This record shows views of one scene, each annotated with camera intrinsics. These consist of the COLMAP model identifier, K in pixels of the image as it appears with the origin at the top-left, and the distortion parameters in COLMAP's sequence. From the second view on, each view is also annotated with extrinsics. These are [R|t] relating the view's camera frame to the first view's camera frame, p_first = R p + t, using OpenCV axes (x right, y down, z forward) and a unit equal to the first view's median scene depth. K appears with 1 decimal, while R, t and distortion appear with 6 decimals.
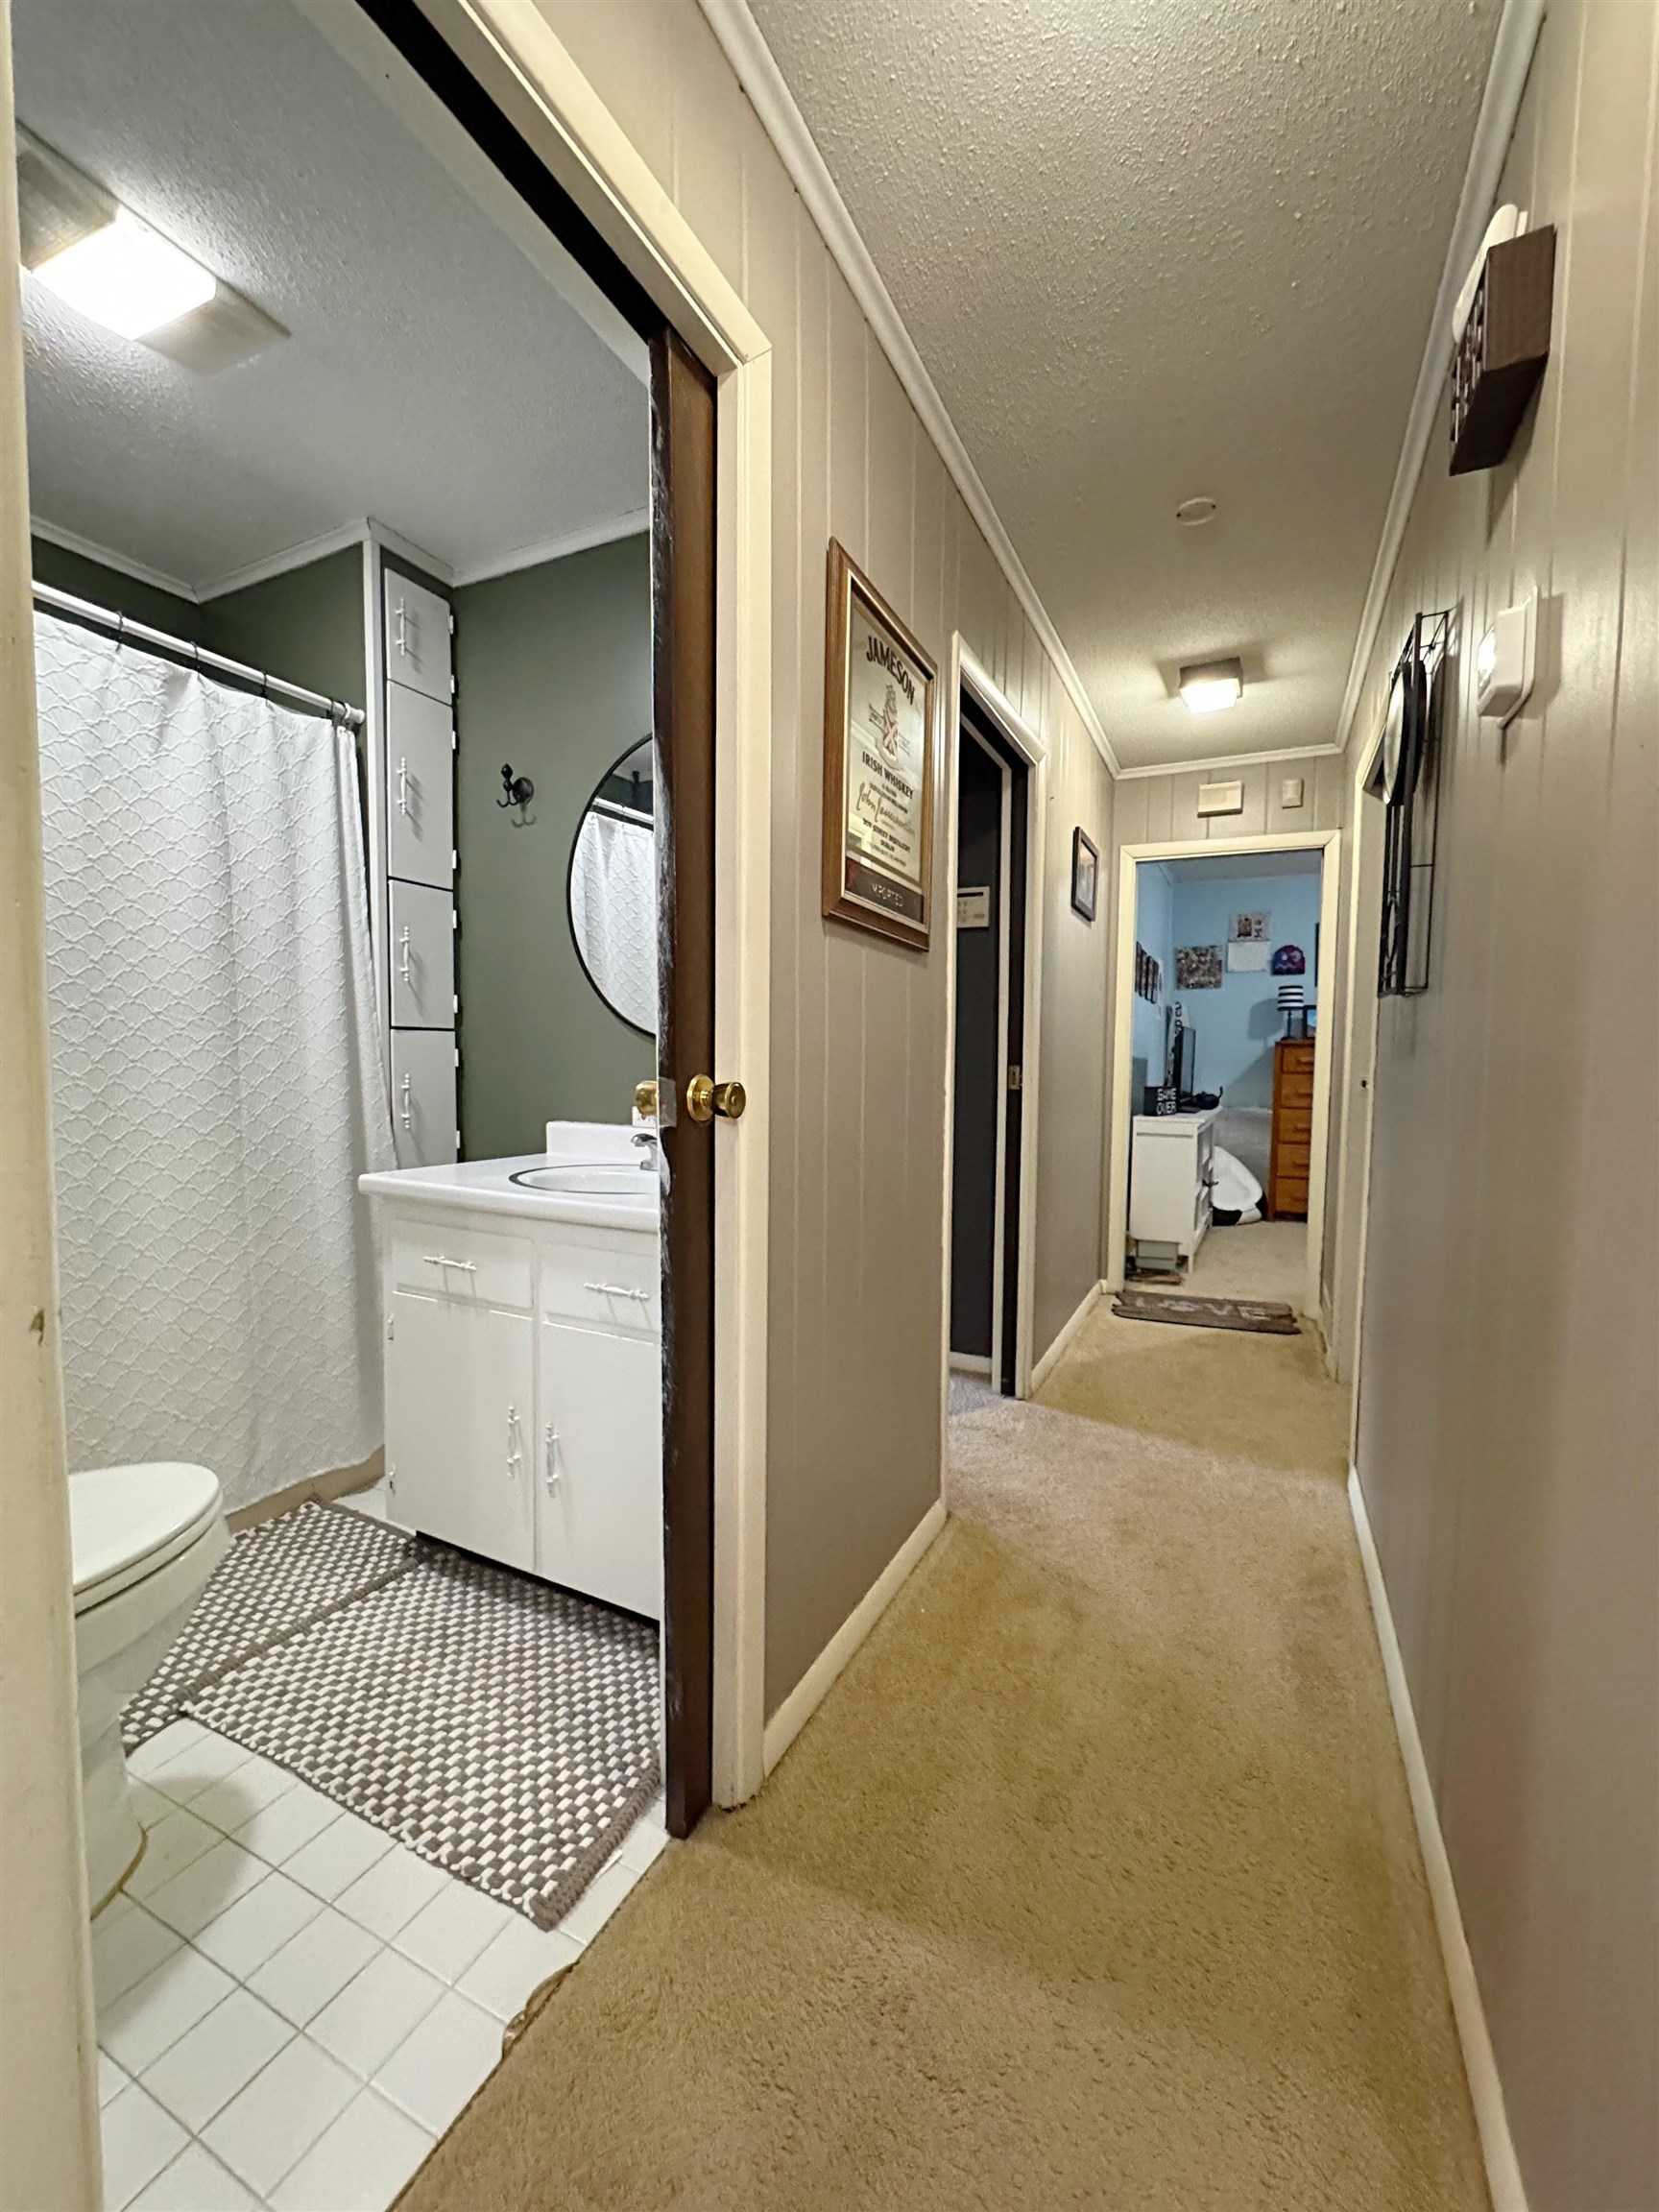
lens RADIAL K [[874.0, 0, 831.1], [0, 874.0, 1107.1], [0, 0, 1]] dist [-0.004204, -0.000967]
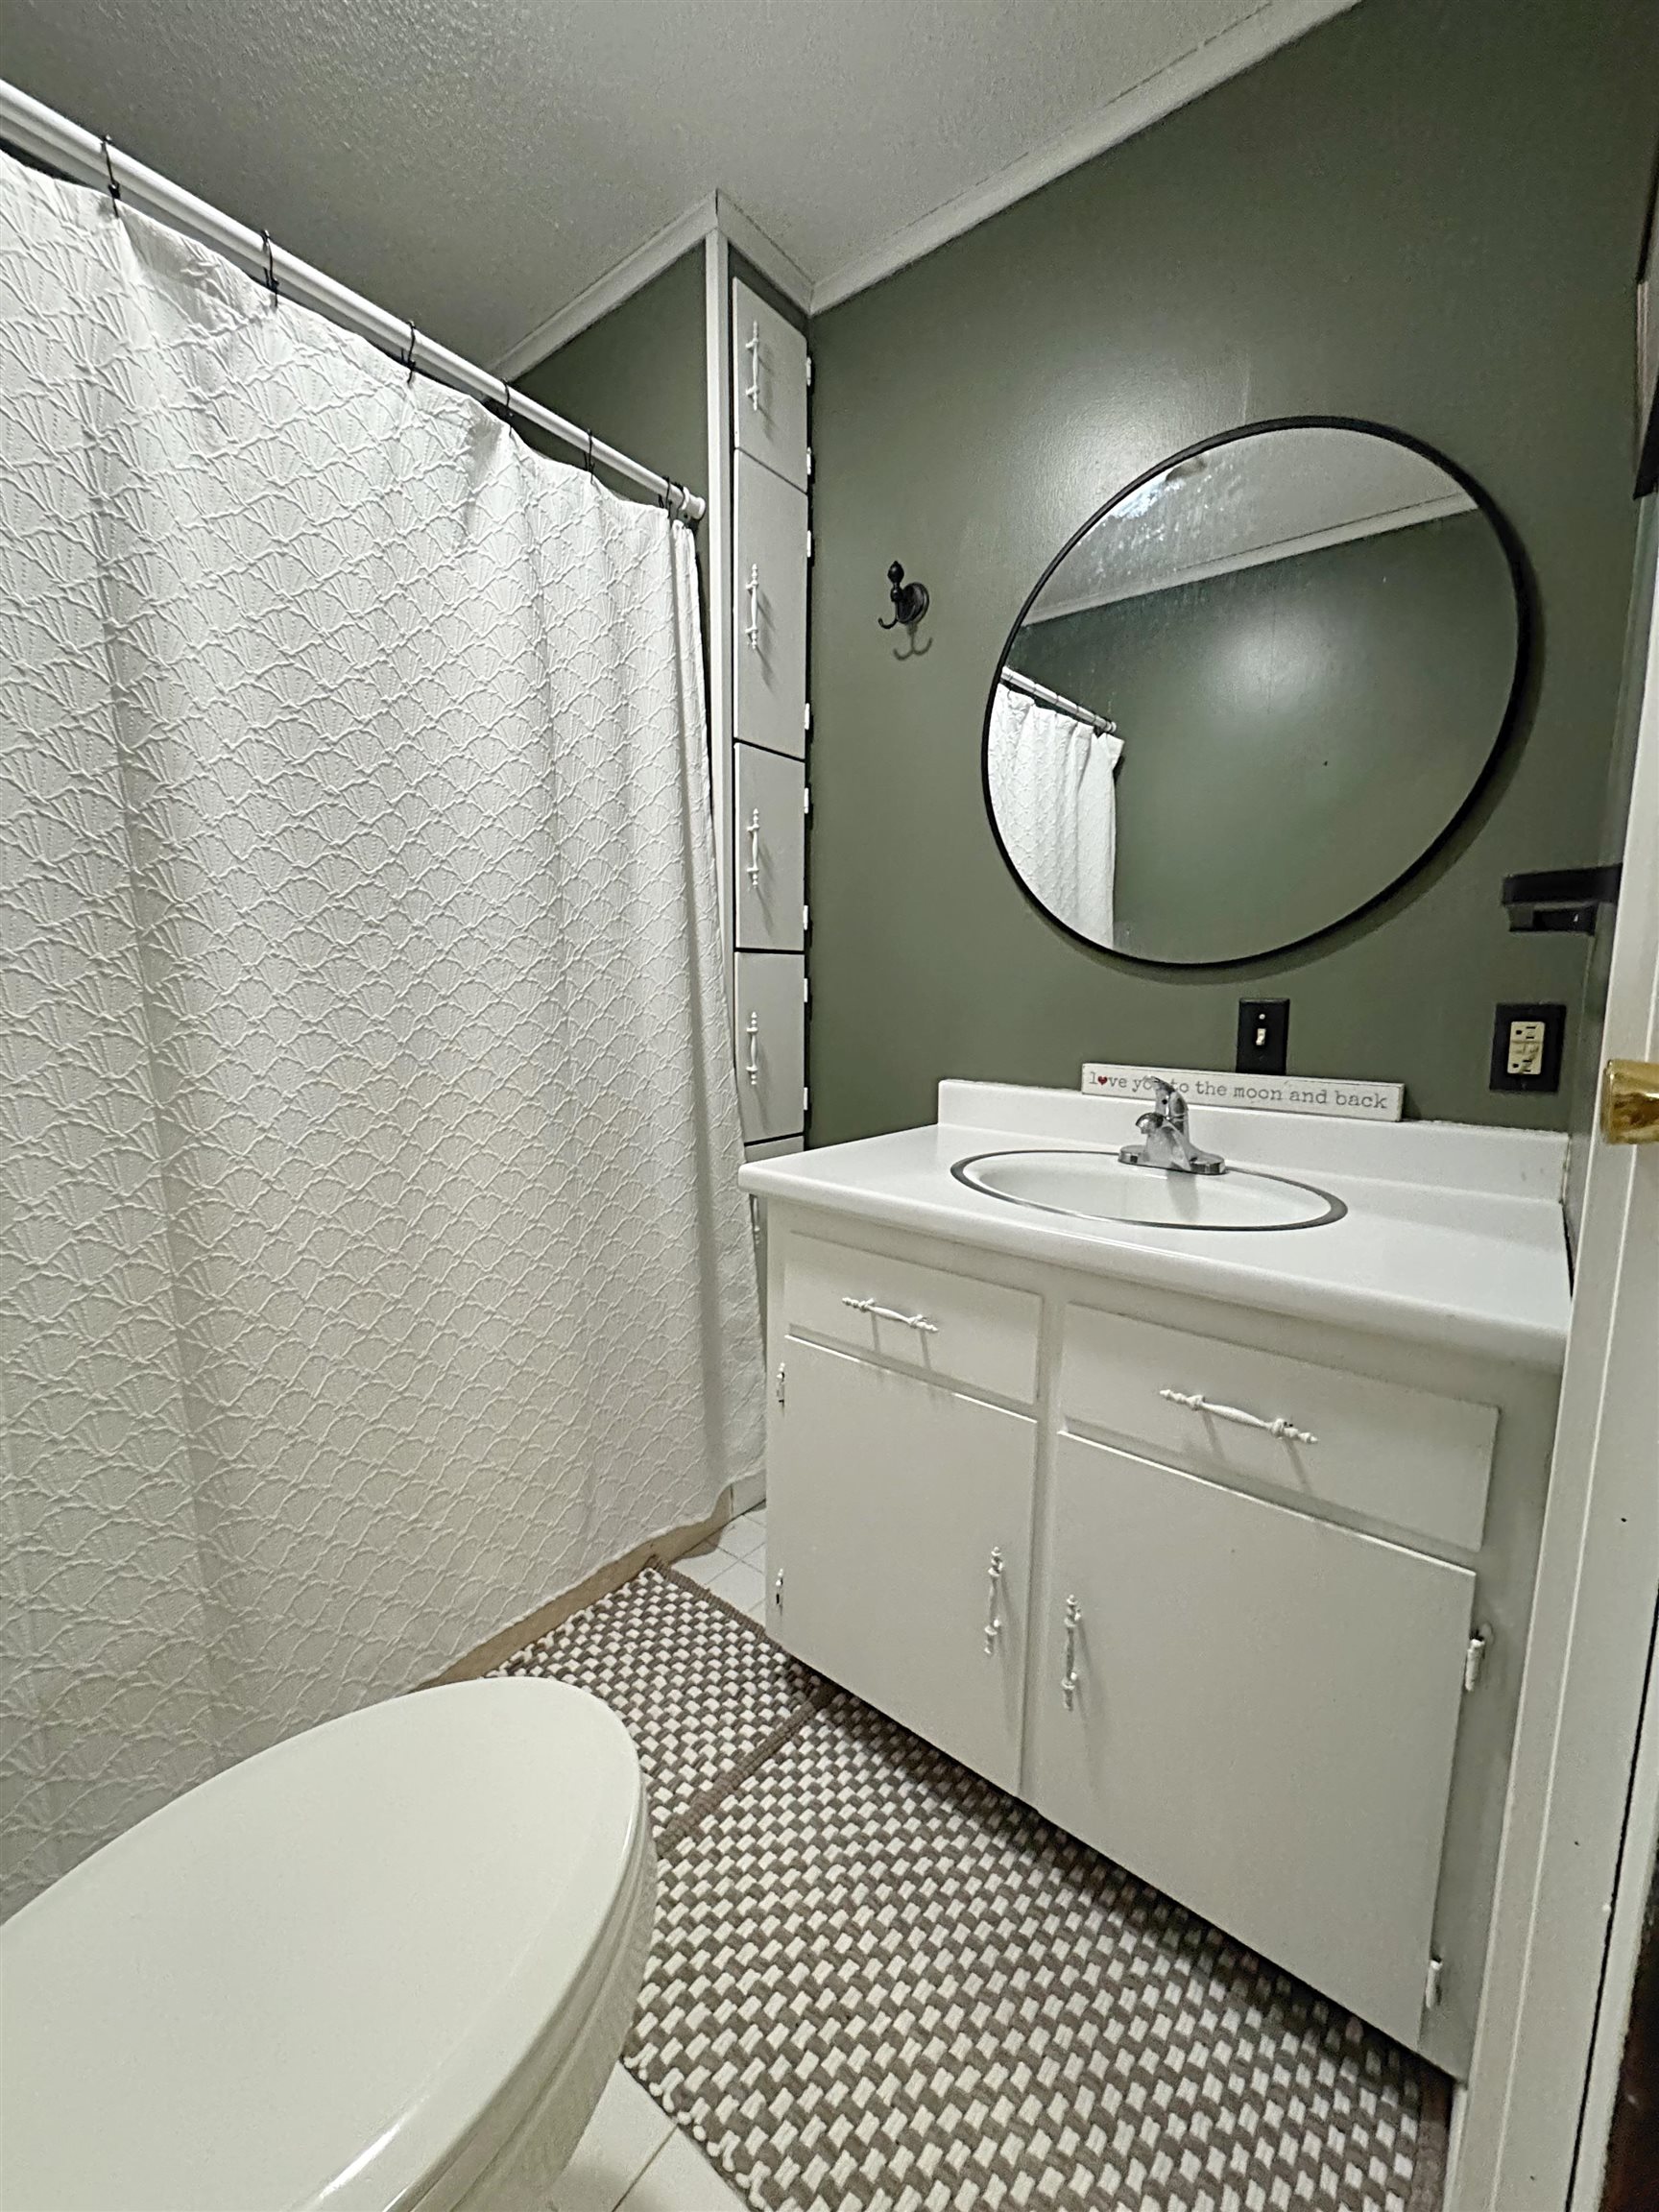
lens RADIAL K [[874.0, 0, 828.4], [0, 874.0, 1109.0], [0, 0, 1]] dist [-0.004204, -0.000967]
pose [[0.976216, 0.029630, -0.214766, -0.278718], [-0.011802, 0.996411, 0.083824, -0.020708], [0.216479, -0.079295, 0.973062, 0.301040]]
